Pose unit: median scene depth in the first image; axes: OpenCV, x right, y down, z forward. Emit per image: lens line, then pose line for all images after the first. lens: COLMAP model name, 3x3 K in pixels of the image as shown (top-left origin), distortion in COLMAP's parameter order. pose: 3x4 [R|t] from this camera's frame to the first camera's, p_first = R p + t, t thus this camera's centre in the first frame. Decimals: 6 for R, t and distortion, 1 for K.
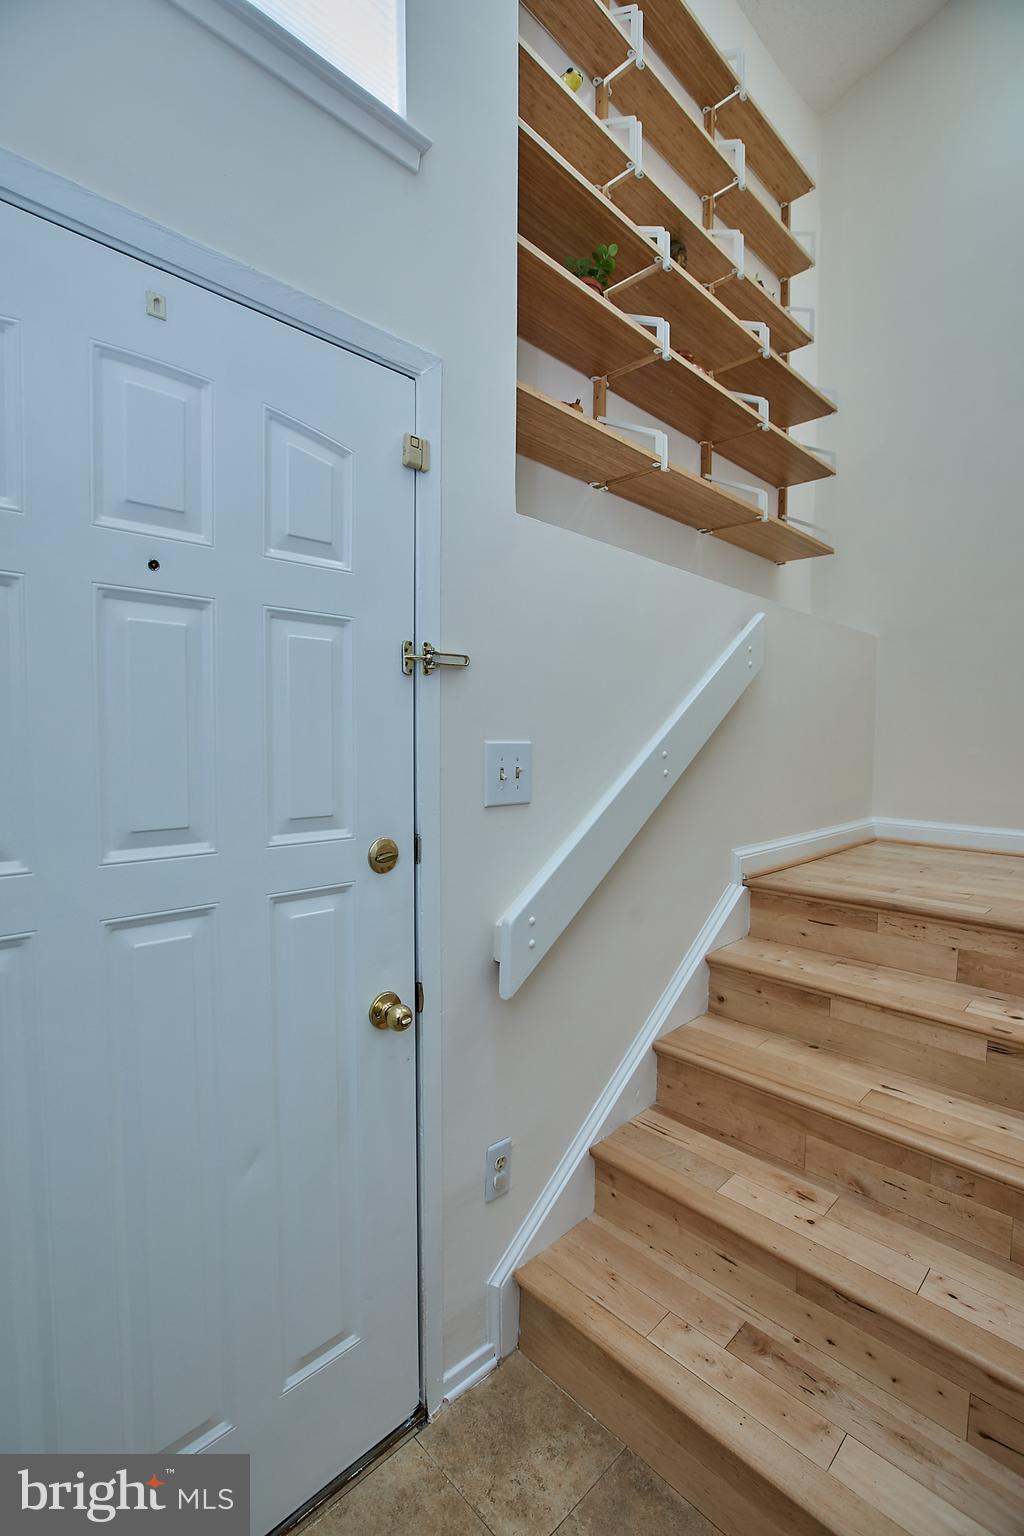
lens RADIAL K [[706.9, 0, 504.6], [0, 706.9, 782.9], [0, 0, 1]] dist [-0.049023, 0.021346]
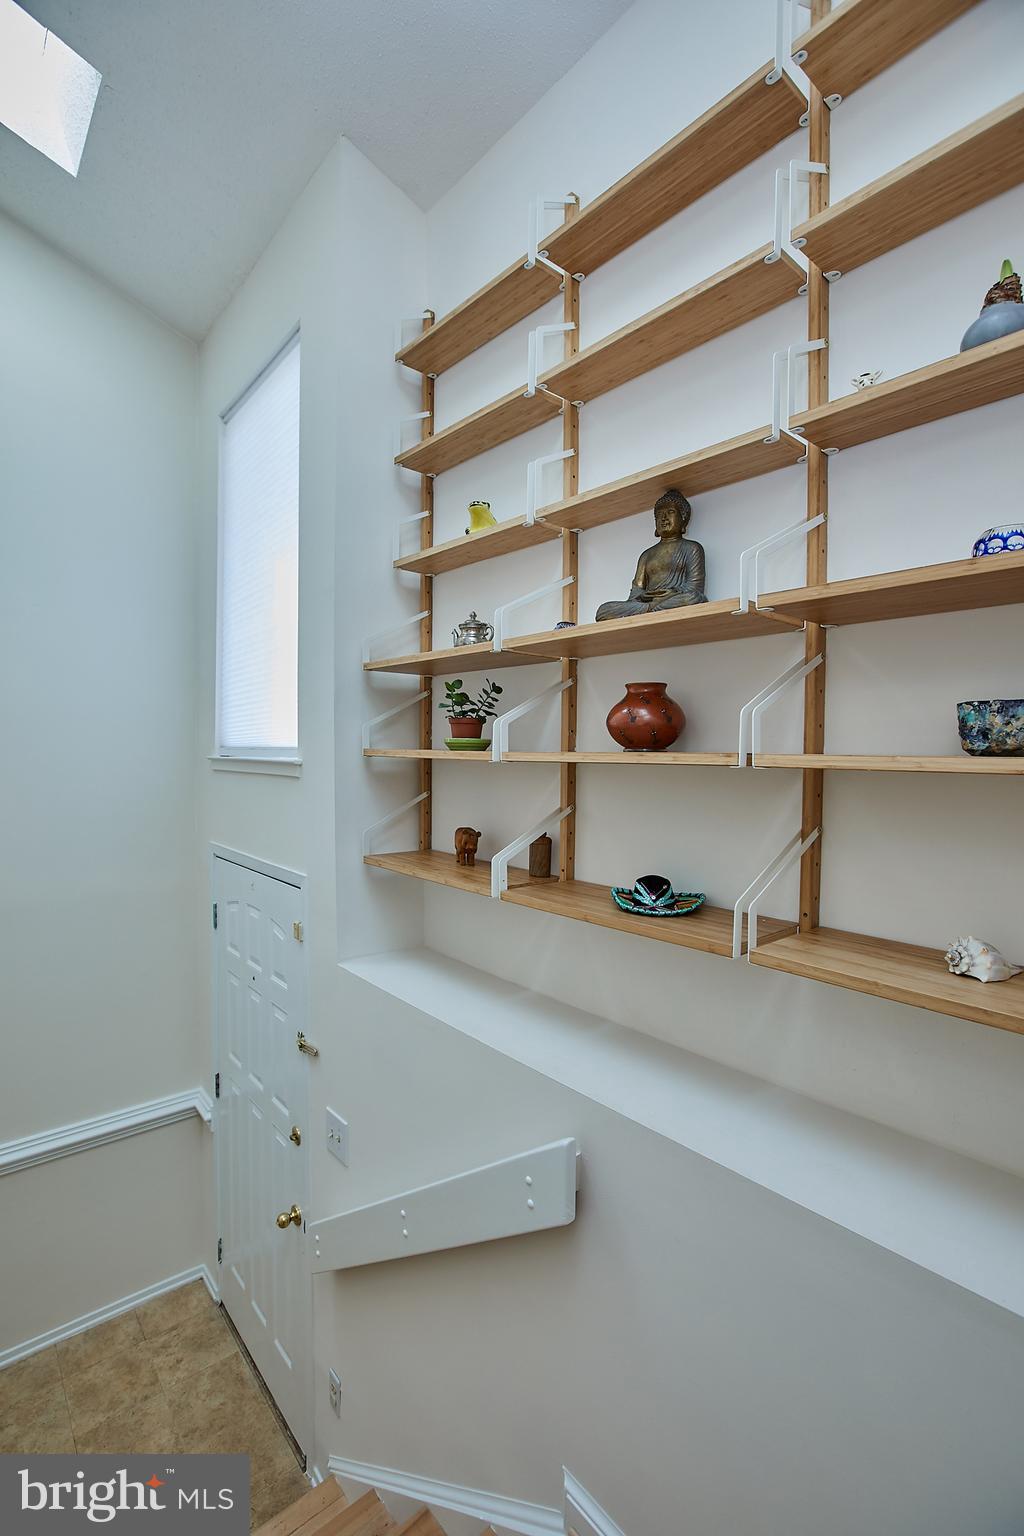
lens RADIAL K [[706.9, 0, 504.6], [0, 706.9, 782.9], [0, 0, 1]] dist [-0.049023, 0.021346]
pose [[-0.085211, 0.039620, -0.995575, 1.377148], [-0.064409, 0.996900, 0.045185, -0.824538], [0.994279, 0.067974, -0.082395, 1.409398]]
